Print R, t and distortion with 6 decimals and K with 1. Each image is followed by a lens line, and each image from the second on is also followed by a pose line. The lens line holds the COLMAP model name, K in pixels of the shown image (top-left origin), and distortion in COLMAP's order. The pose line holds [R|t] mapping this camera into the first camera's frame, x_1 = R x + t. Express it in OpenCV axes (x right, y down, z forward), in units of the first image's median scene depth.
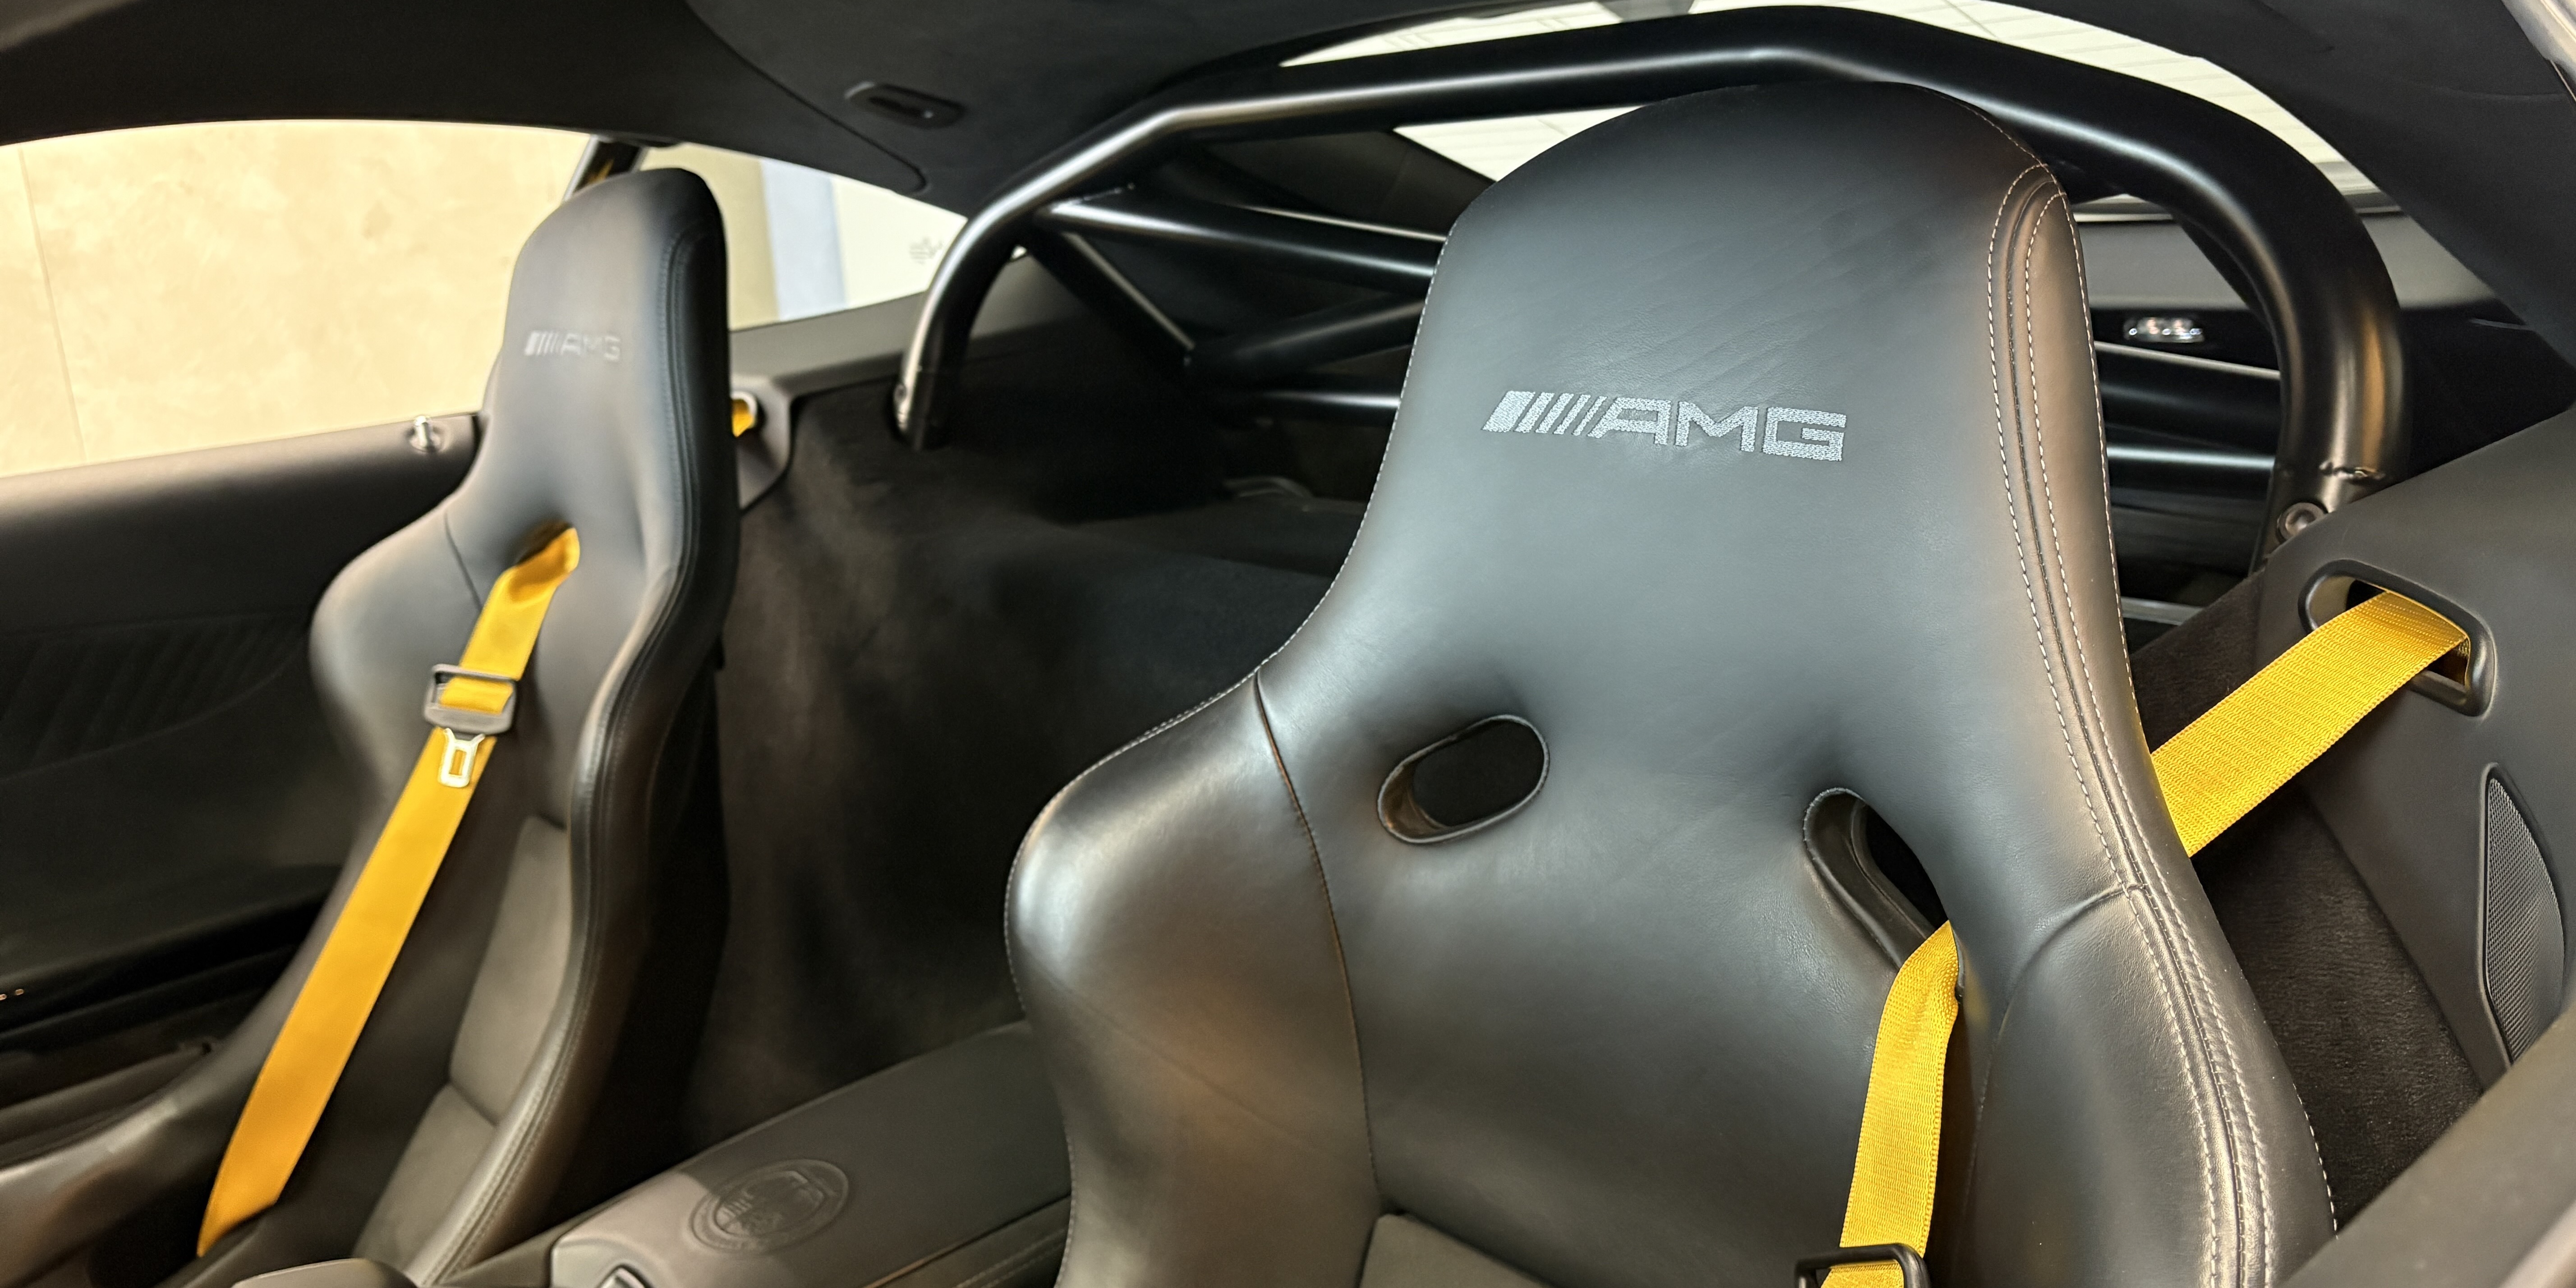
lens RADIAL K [[1948.3, 0, 1299.5], [0, 1948.3, 637.2], [0, 0, 1]] dist [0.008518, 0.002867]
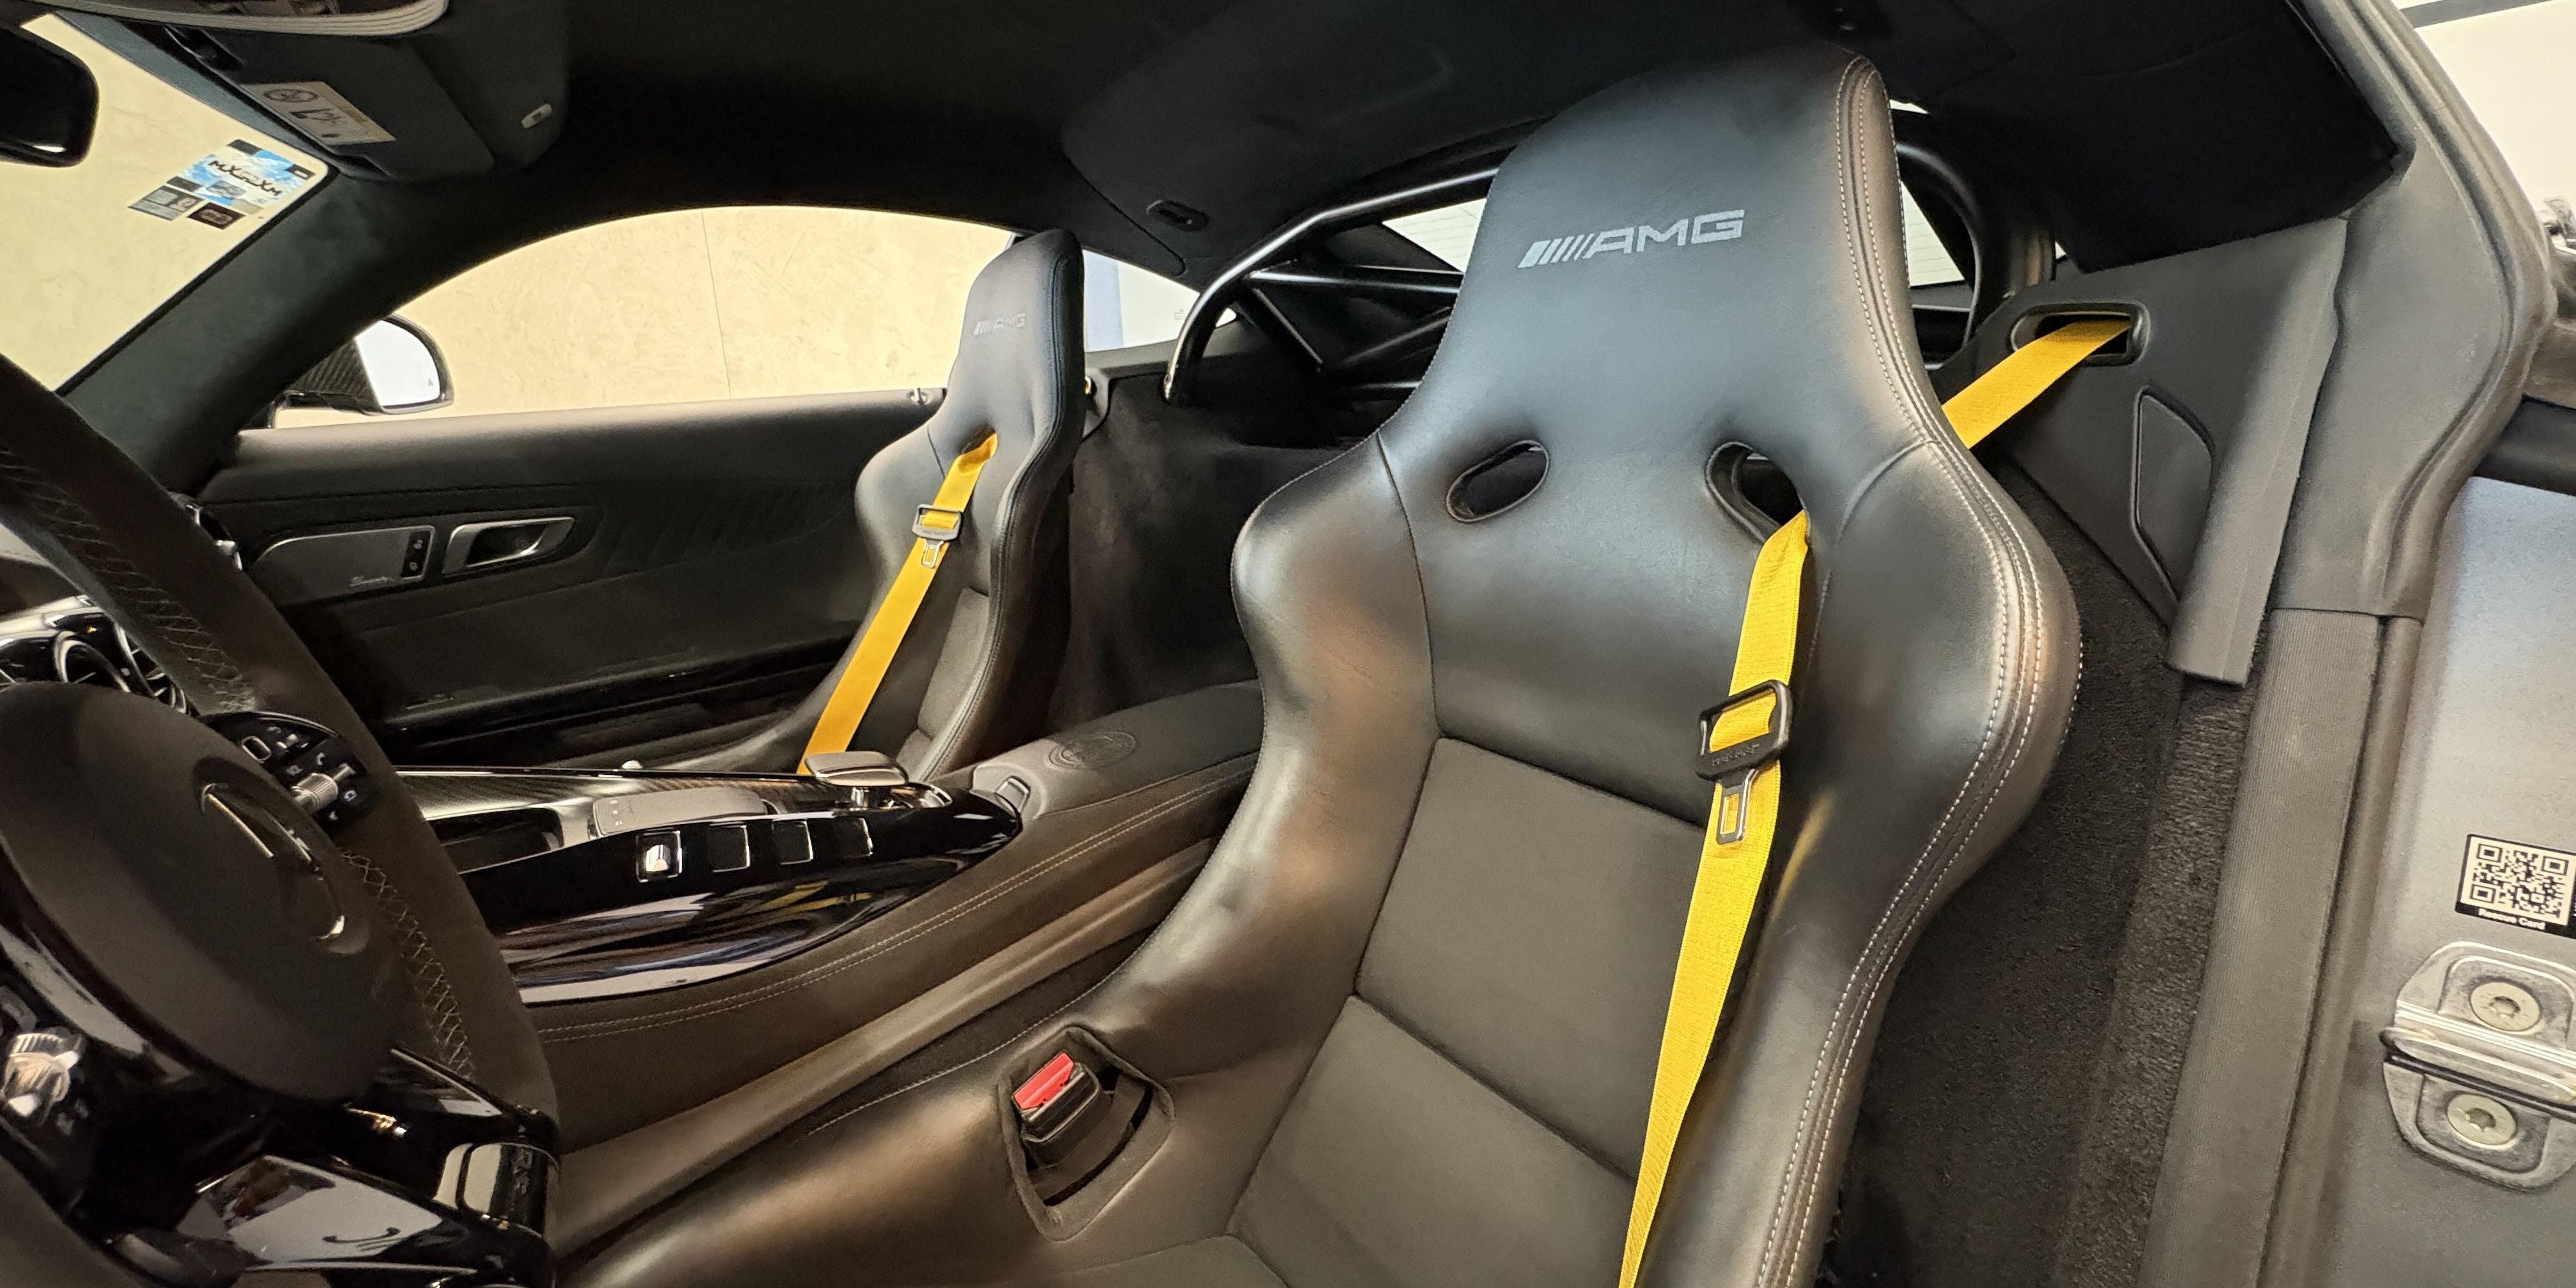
lens RADIAL K [[1005.7, 0, 1282.4], [0, 1005.7, 627.5], [0, 0, 1]] dist [-0.000217, 0.000273]
pose [[0.998160, 0.030348, -0.052500, -0.038231], [-0.032527, 0.998623, -0.041153, 0.162992], [0.051179, 0.042785, 0.997773, 0.053541]]
